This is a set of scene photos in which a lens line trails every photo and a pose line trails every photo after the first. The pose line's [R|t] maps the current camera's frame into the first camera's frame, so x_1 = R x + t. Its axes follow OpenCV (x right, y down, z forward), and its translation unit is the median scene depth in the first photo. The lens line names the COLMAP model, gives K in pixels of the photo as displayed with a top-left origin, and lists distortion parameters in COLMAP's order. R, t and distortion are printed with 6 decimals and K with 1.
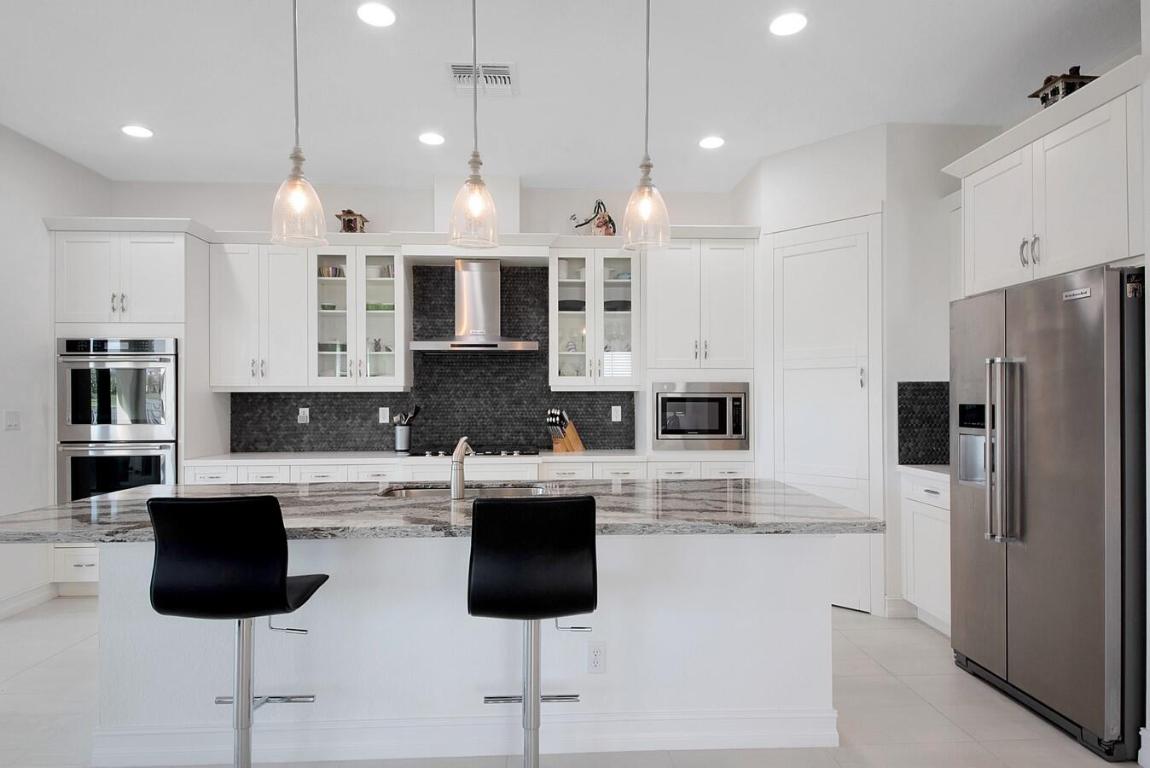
lens RADIAL K [[644.6, 0, 576.8], [0, 644.6, 394.0], [0, 0, 1]] dist [0.021666, -0.000607]
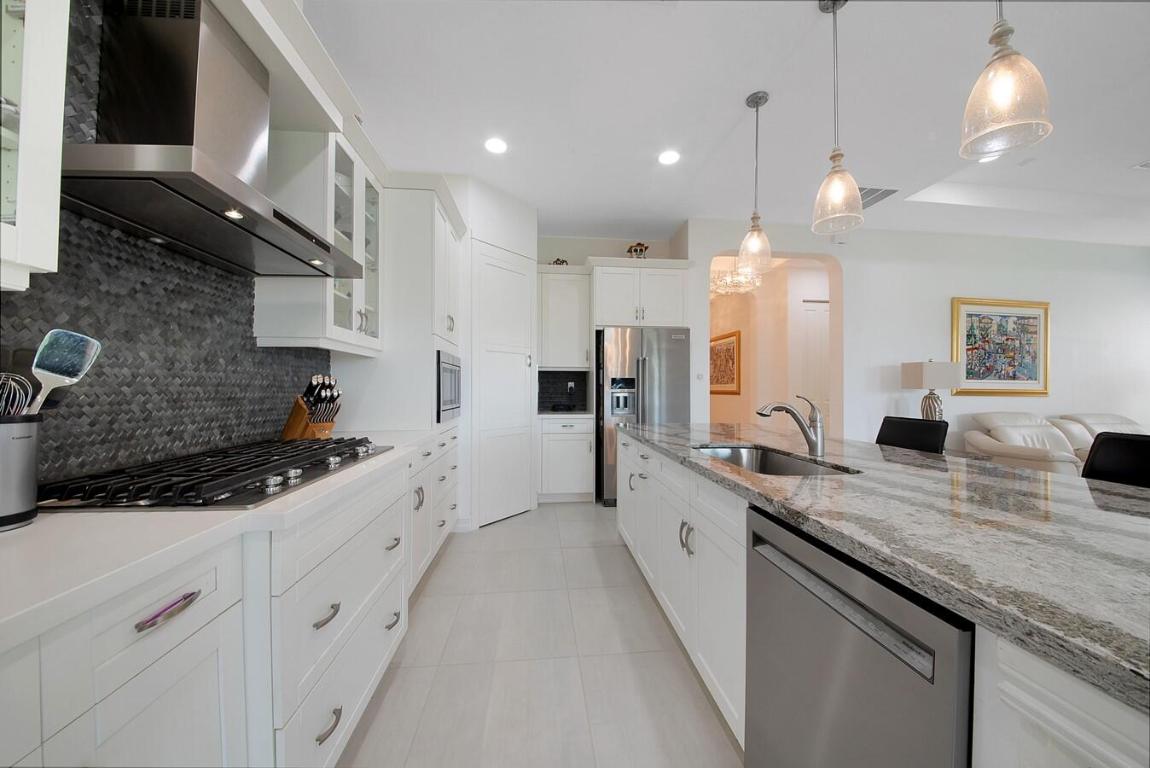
lens RADIAL K [[405.0, 0, 587.7], [0, 405.0, 389.5], [0, 0, 1]] dist [-0.000168, -0.013418]
pose [[-0.077513, -0.000250, 0.996991, -0.445164], [-0.006359, 0.999980, -0.000243, 0.035176], [-0.996971, -0.006359, -0.077513, 0.782423]]
